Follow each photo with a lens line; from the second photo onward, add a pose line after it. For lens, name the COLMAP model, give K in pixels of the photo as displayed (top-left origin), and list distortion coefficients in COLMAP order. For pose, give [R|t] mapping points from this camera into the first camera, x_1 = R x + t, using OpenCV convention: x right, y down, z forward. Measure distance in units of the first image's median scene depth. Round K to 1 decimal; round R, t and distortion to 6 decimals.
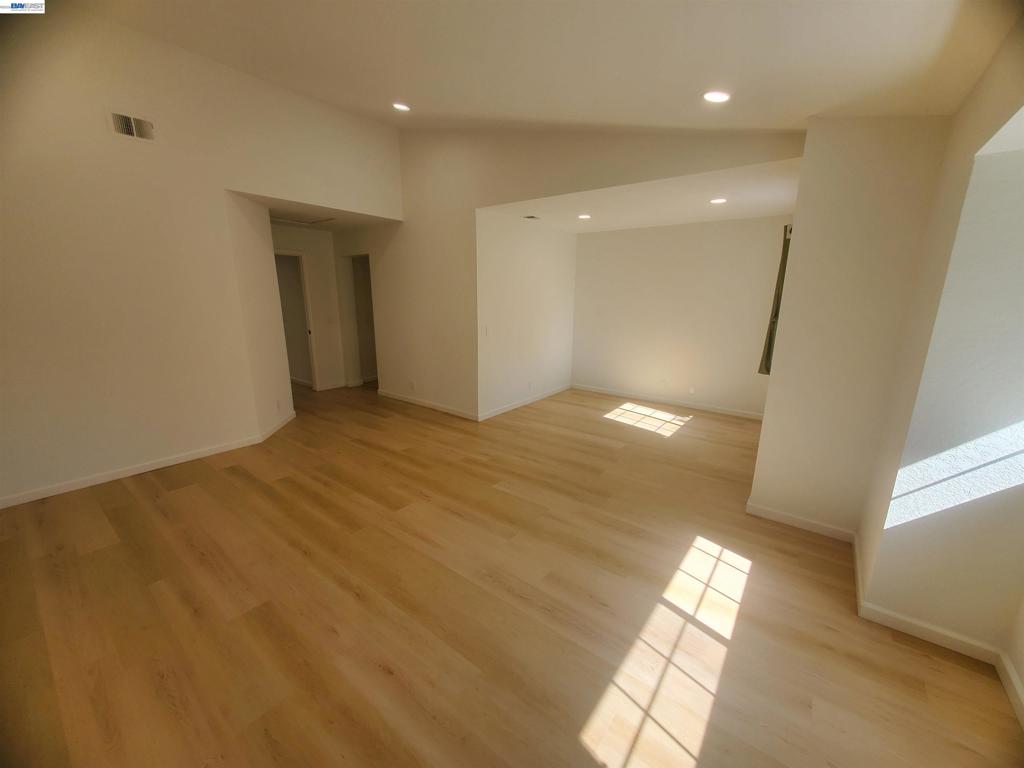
lens RADIAL K [[404.8, 0, 513.4], [0, 404.8, 388.5], [0, 0, 1]] dist [-0.001355, 0.000047]
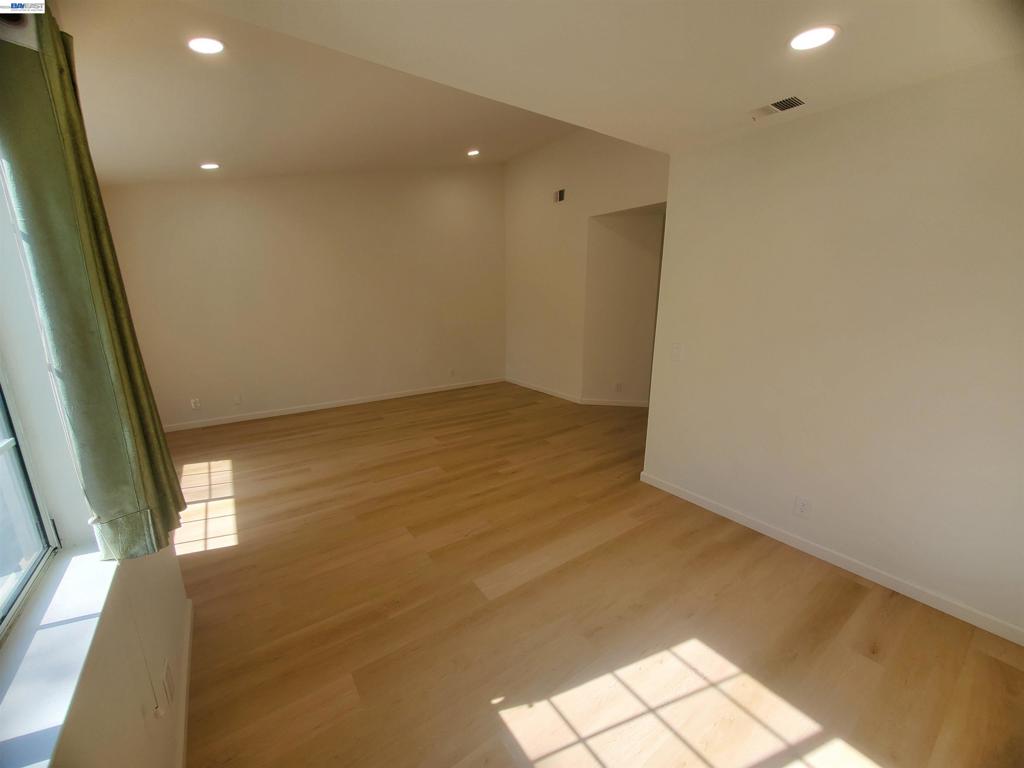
lens RADIAL K [[404.8, 0, 513.4], [0, 404.8, 388.5], [0, 0, 1]] dist [-0.001355, 0.000047]
pose [[-0.286978, 0.213670, -0.933803, 0.947752], [-0.222784, 0.933191, 0.281996, -0.338658], [0.931671, 0.288963, -0.220203, 1.501954]]
